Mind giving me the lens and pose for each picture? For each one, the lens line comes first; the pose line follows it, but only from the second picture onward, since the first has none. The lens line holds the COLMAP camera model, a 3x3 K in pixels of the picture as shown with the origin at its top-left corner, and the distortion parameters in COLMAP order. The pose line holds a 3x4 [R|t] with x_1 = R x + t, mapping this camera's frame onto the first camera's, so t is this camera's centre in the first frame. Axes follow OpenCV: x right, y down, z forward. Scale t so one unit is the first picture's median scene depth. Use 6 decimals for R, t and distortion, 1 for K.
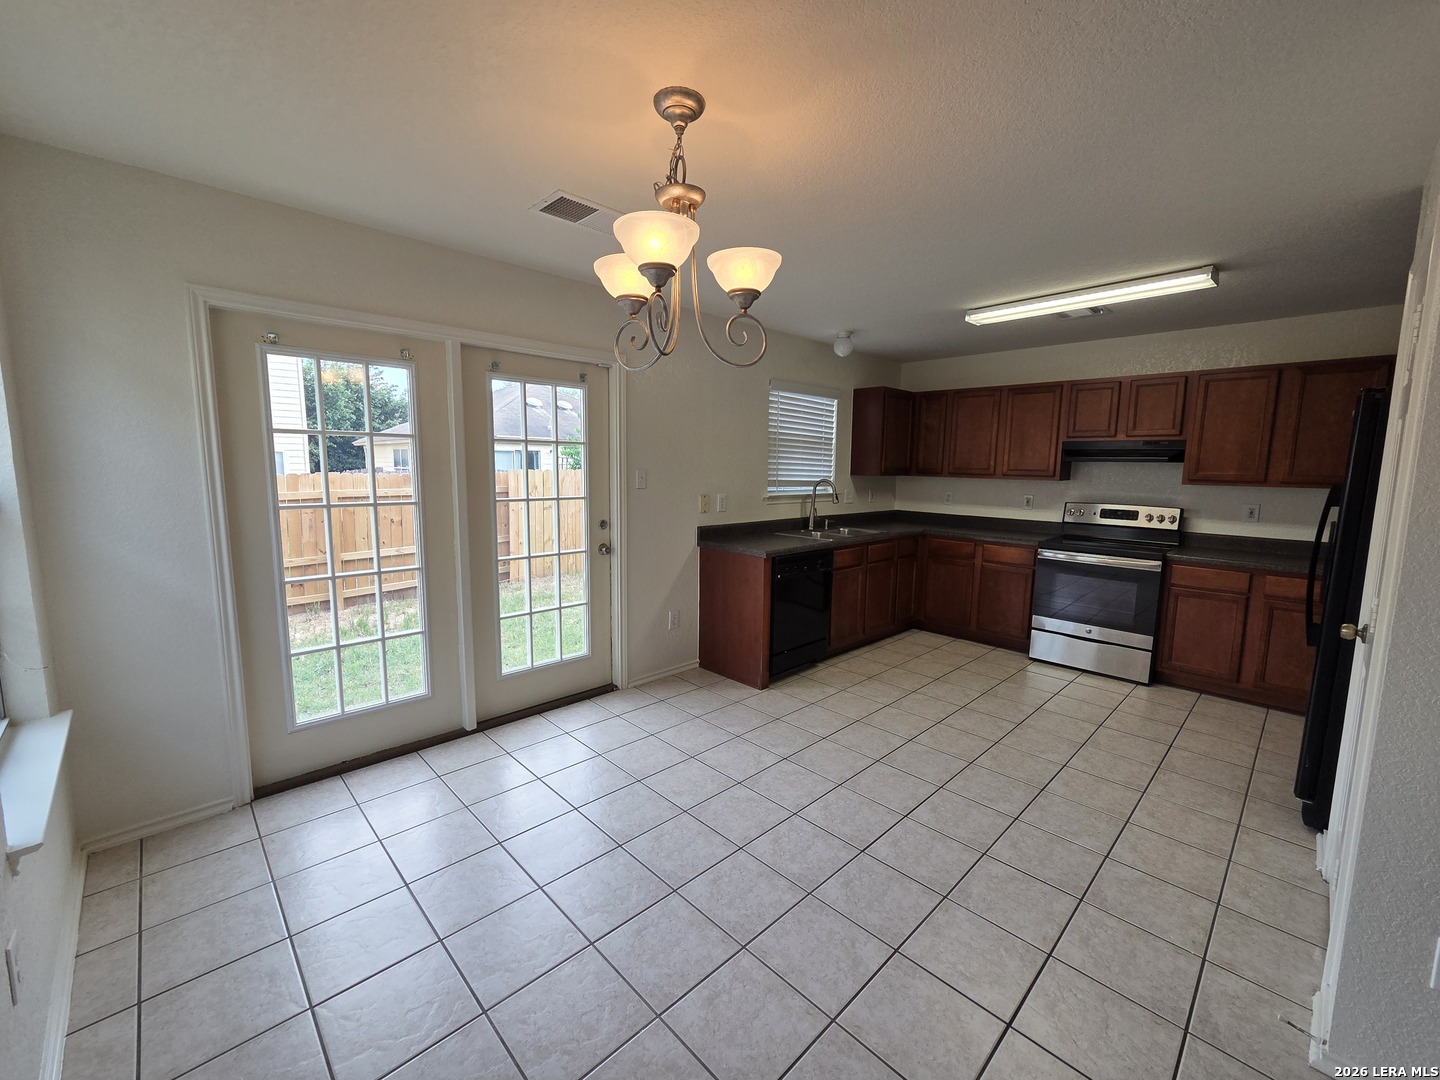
lens RADIAL K [[590.0, 0, 726.7], [0, 590.0, 540.4], [0, 0, 1]] dist [0.002478, -0.000099]
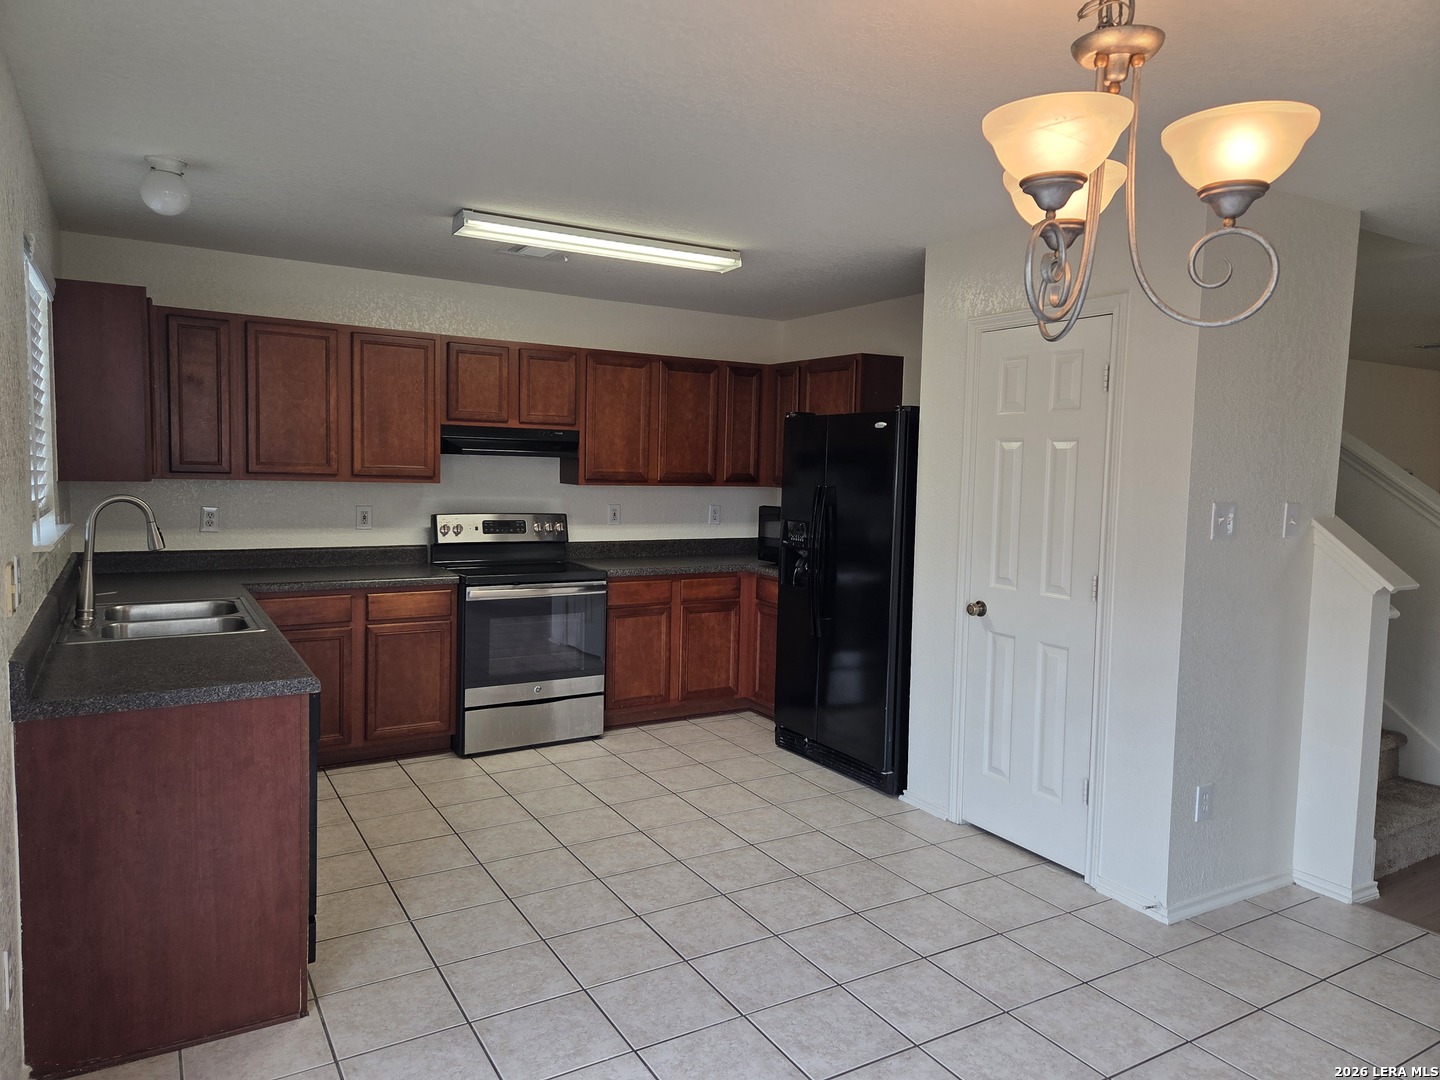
lens RADIAL K [[963.9, 0, 717.1], [0, 963.9, 531.9], [0, 0, 1]] dist [0.090214, -0.066746]
pose [[0.232051, -0.078436, 0.969536, -0.524386], [0.108078, 0.992651, 0.054439, -0.088220], [-0.966681, 0.092153, 0.238822, 0.538188]]
